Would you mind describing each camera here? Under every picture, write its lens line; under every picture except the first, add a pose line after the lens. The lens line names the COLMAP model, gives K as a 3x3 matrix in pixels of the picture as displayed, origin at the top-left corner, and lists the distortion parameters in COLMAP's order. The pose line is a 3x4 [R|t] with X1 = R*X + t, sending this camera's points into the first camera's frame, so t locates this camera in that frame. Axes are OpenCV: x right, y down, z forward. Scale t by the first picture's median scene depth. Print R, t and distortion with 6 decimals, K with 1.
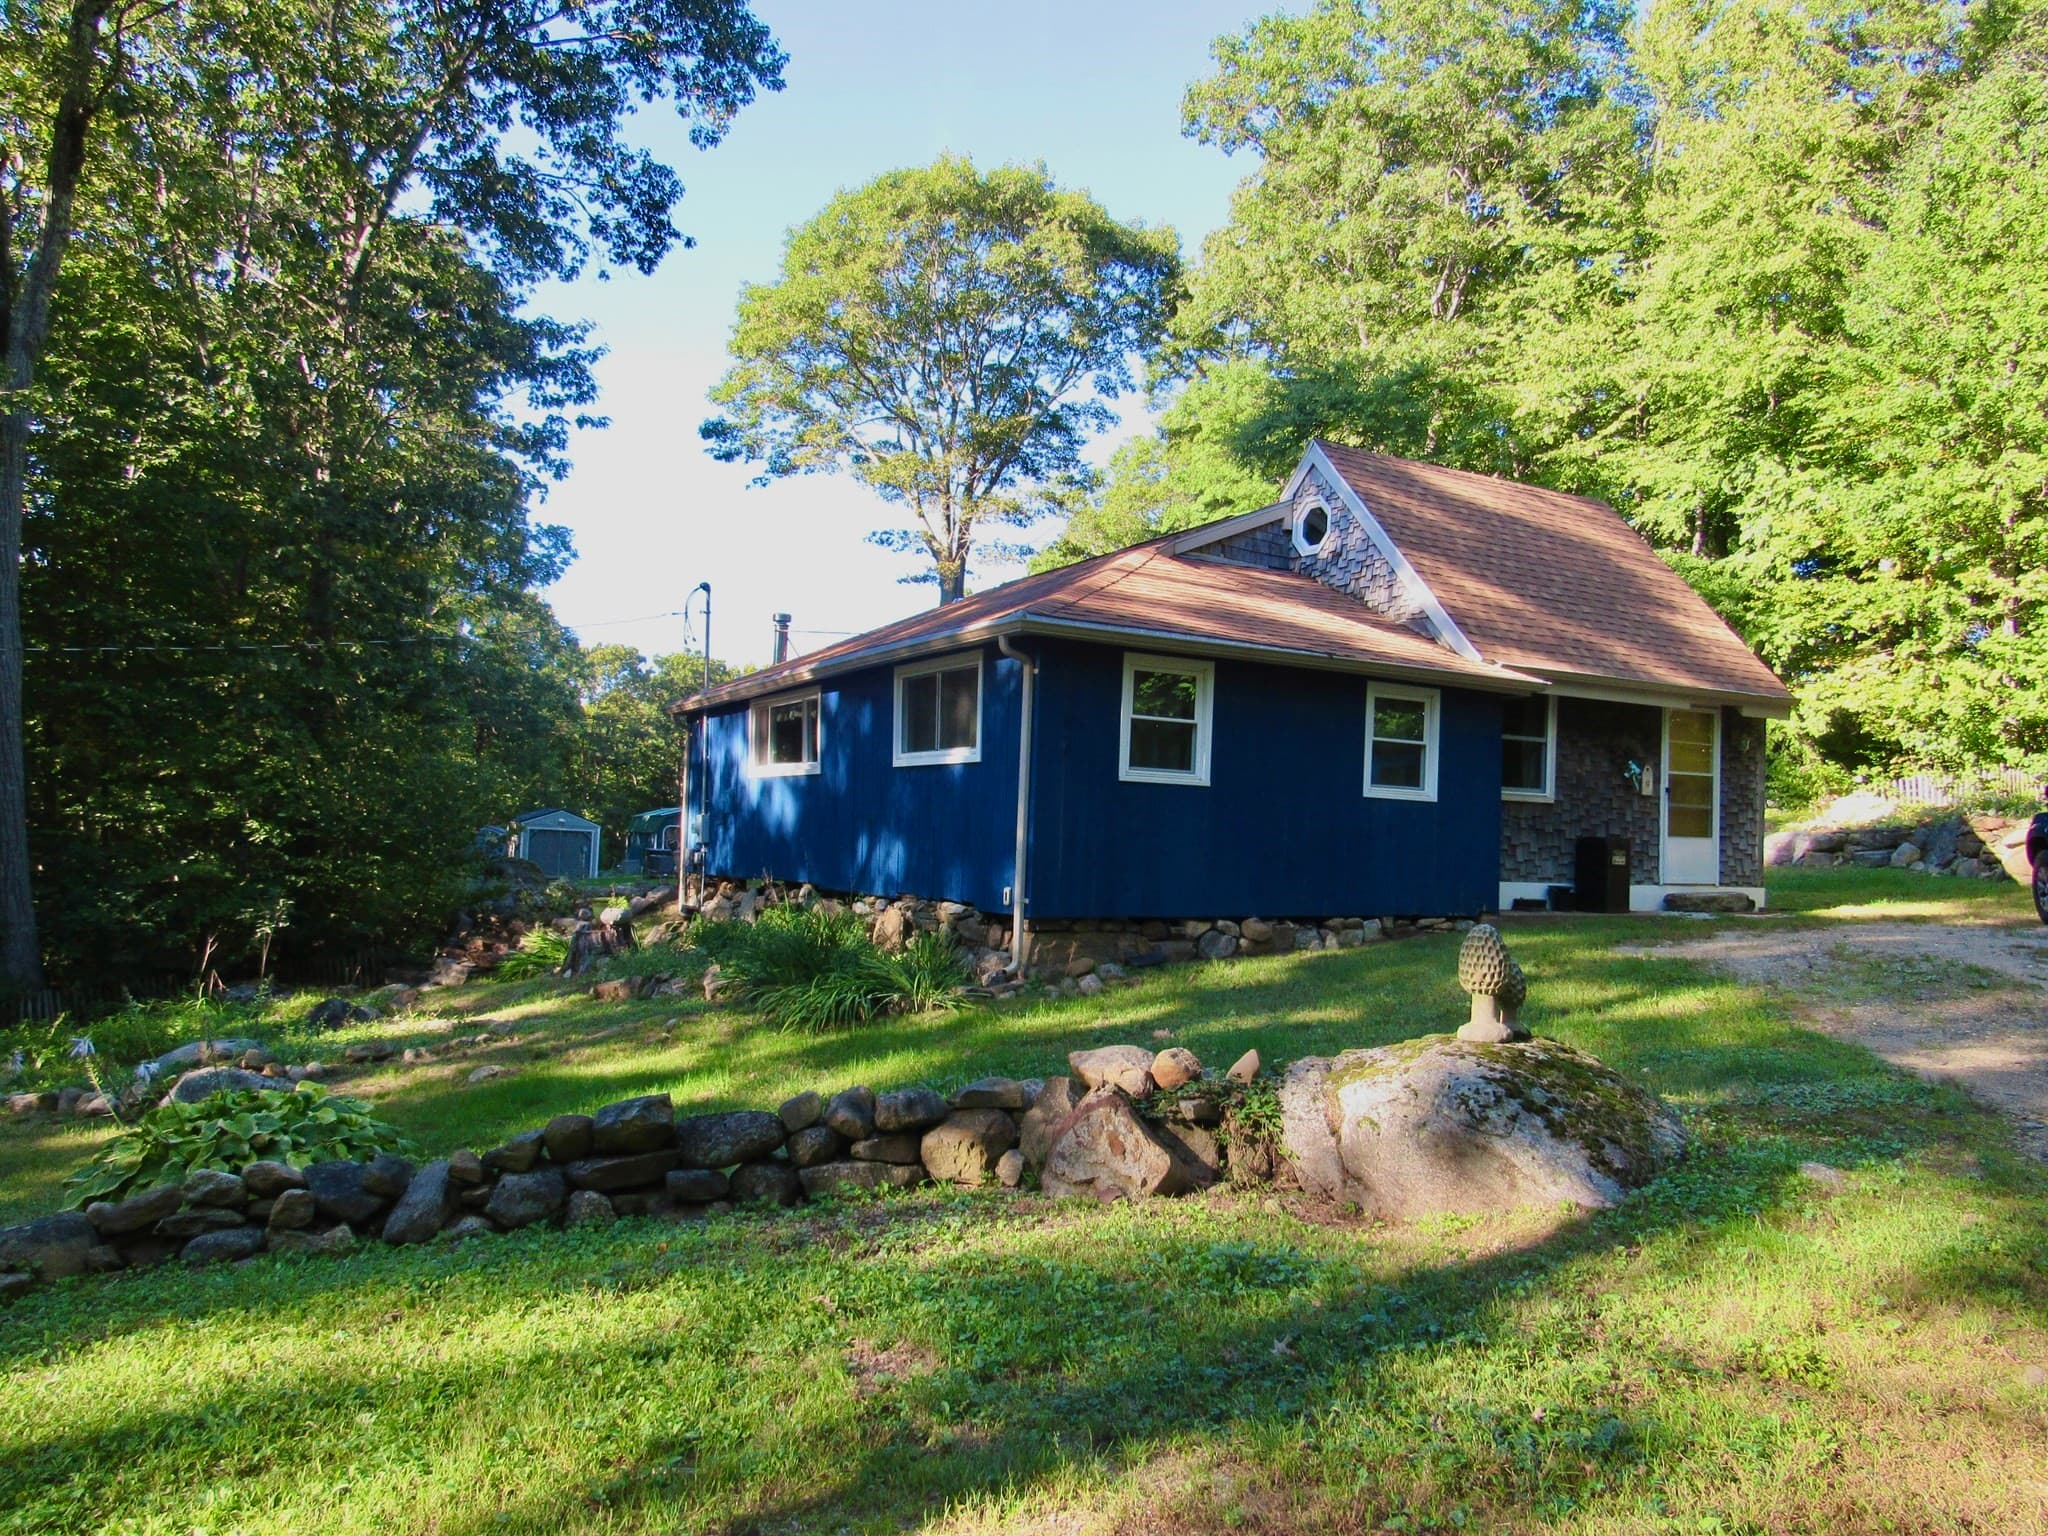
lens RADIAL K [[1462.8, 0, 1027.3], [0, 1462.8, 772.4], [0, 0, 1]] dist [0.002230, -0.013818]
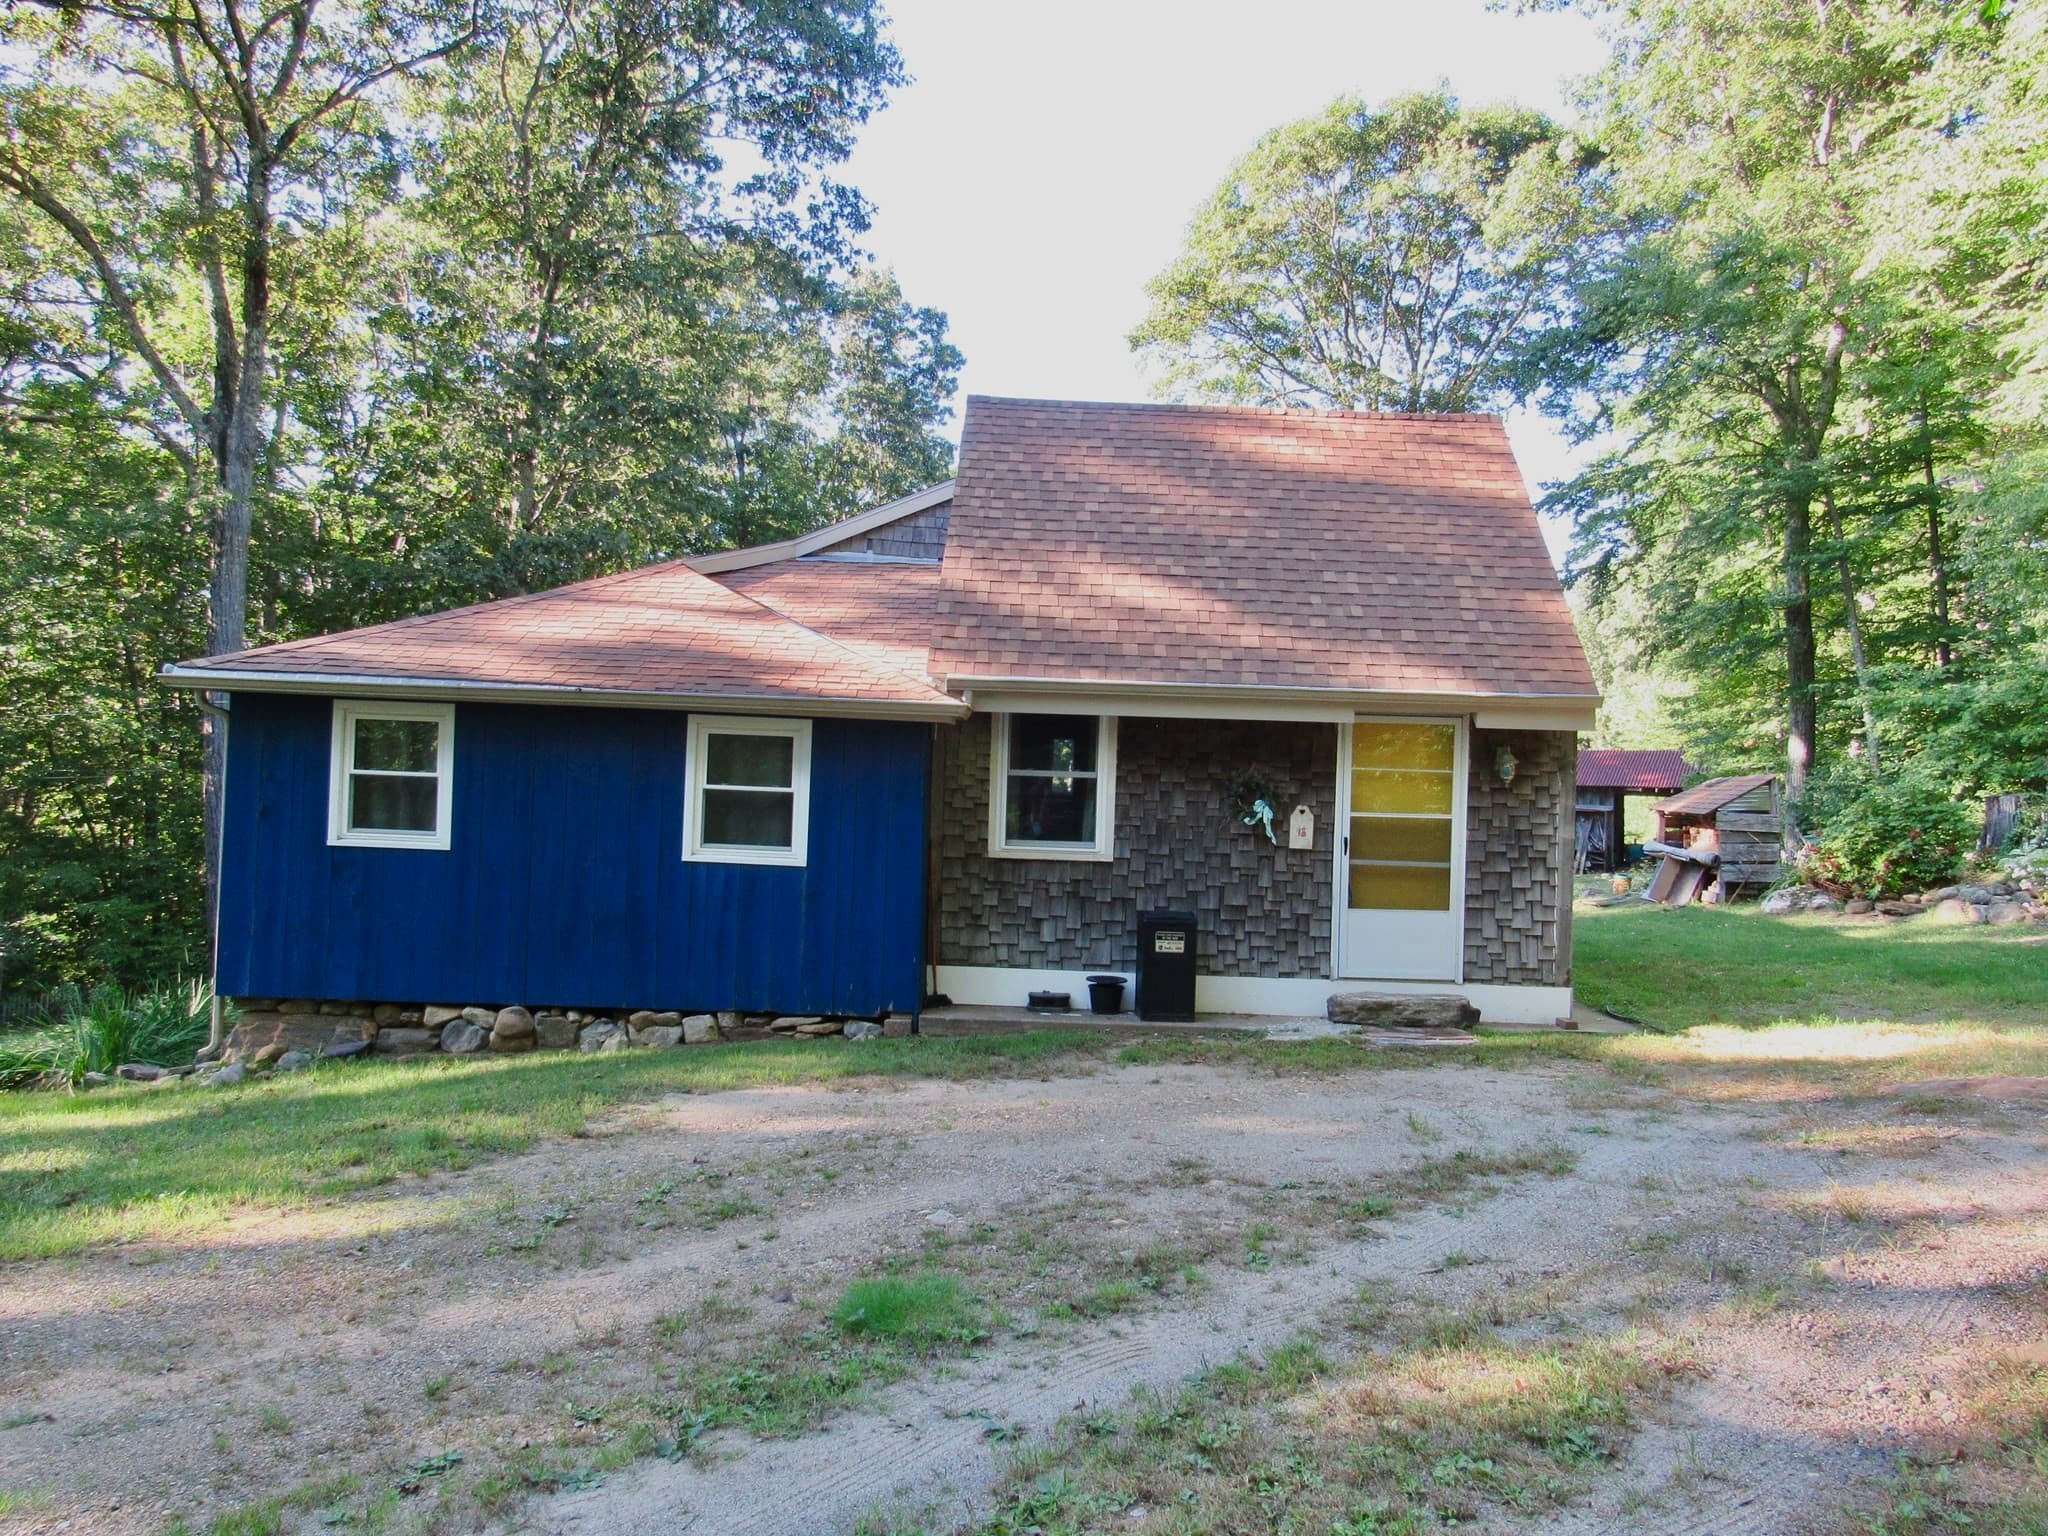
lens RADIAL K [[1462.8, 0, 1023.3], [0, 1462.8, 769.4], [0, 0, 1]] dist [0.002230, -0.013818]
pose [[0.857937, -0.017875, -0.513444, 0.676746], [0.020354, 0.999793, -0.000797, -0.024476], [0.513352, -0.009766, 0.858123, 0.345521]]
